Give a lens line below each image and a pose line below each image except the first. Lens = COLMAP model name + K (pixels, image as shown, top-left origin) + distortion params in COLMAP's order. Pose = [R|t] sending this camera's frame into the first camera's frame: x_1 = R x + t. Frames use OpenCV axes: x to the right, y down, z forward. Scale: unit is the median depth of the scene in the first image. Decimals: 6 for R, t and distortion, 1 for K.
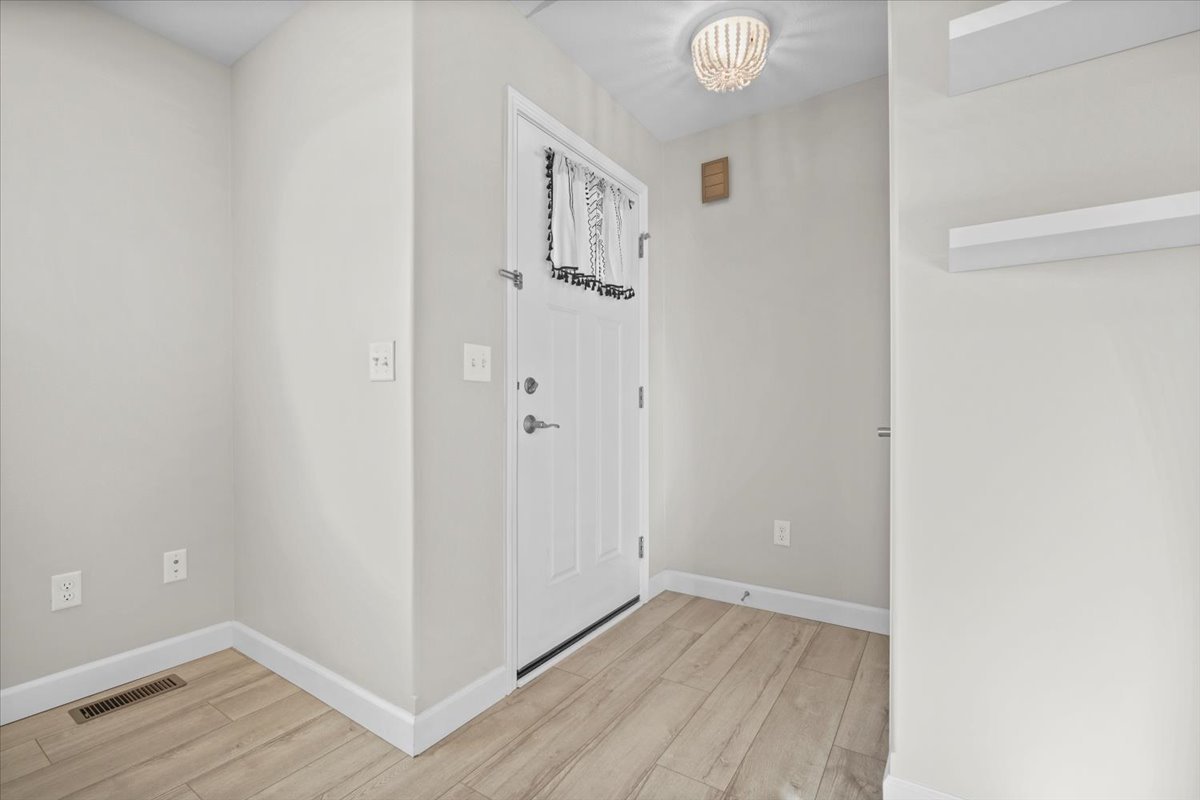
lens RADIAL K [[522.2, 0, 598.5], [0, 522.2, 399.9], [0, 0, 1]] dist [-0.011072, 0.001352]
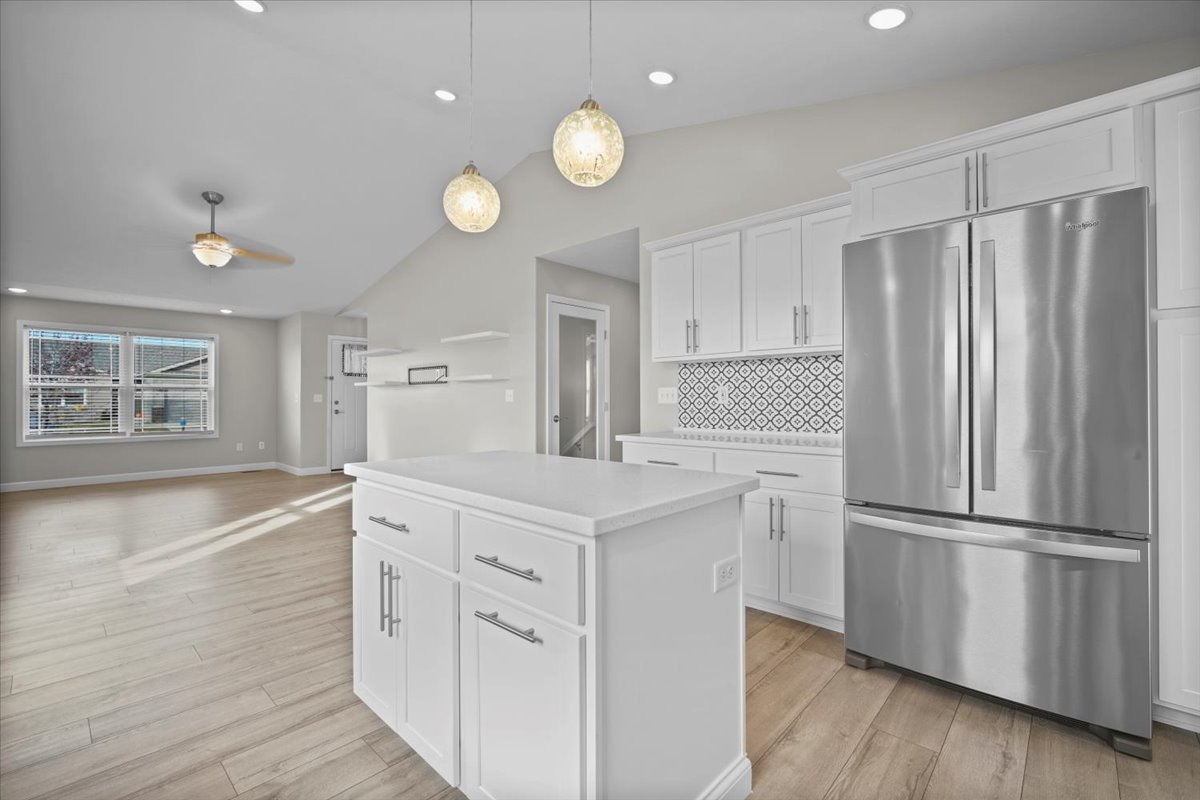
lens RADIAL K [[522.2, 0, 598.5], [0, 522.2, 399.9], [0, 0, 1]] dist [-0.011072, 0.001352]
pose [[0.988415, 0.000885, -0.151774, 2.594383], [0.000093, 0.999979, 0.006438, -0.076370], [0.151776, -0.006378, 0.988394, -2.828403]]
